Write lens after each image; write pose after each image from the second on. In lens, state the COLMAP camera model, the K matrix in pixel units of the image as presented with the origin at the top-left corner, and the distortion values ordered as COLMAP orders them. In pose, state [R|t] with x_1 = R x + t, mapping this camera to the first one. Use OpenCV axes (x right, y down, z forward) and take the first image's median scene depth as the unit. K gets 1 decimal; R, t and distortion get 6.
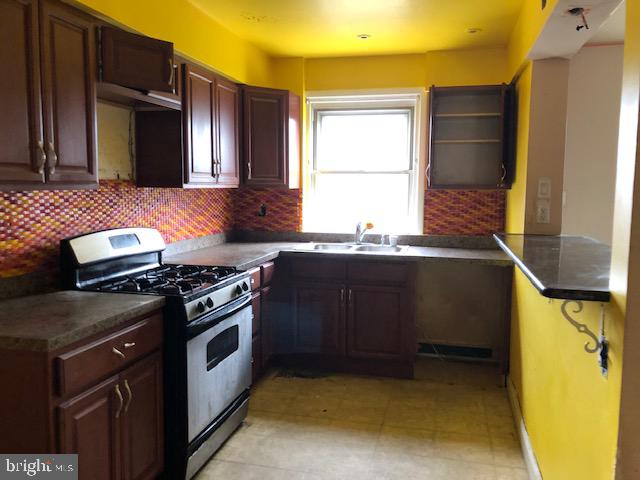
lens RADIAL K [[523.7, 0, 320.0], [0, 523.7, 240.0], [0, 0, 1]] dist [0.000720, -0.008595]
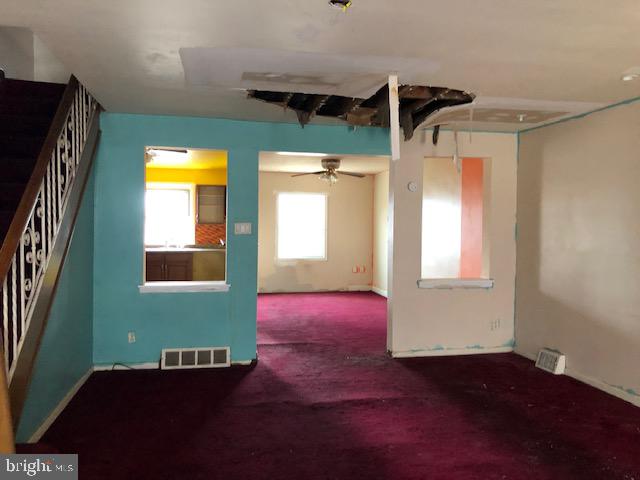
lens RADIAL K [[523.7, 0, 320.0], [0, 523.7, 240.0], [0, 0, 1]] dist [0.000720, -0.008595]
pose [[0.902098, -0.010017, 0.431416, -0.316655], [0.038151, 0.997667, -0.056610, 0.130151], [-0.429842, 0.067527, 0.900375, -1.383995]]
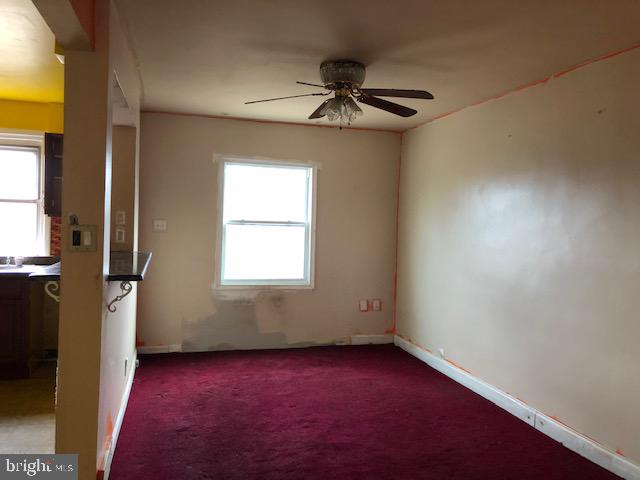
lens RADIAL K [[523.7, 0, 320.0], [0, 523.7, 240.0], [0, 0, 1]] dist [0.000720, -0.008595]
pose [[0.868502, 0.002796, 0.495678, 0.143965], [0.027315, 0.998195, -0.053492, 0.034017], [-0.494933, 0.059997, 0.866857, -0.310407]]
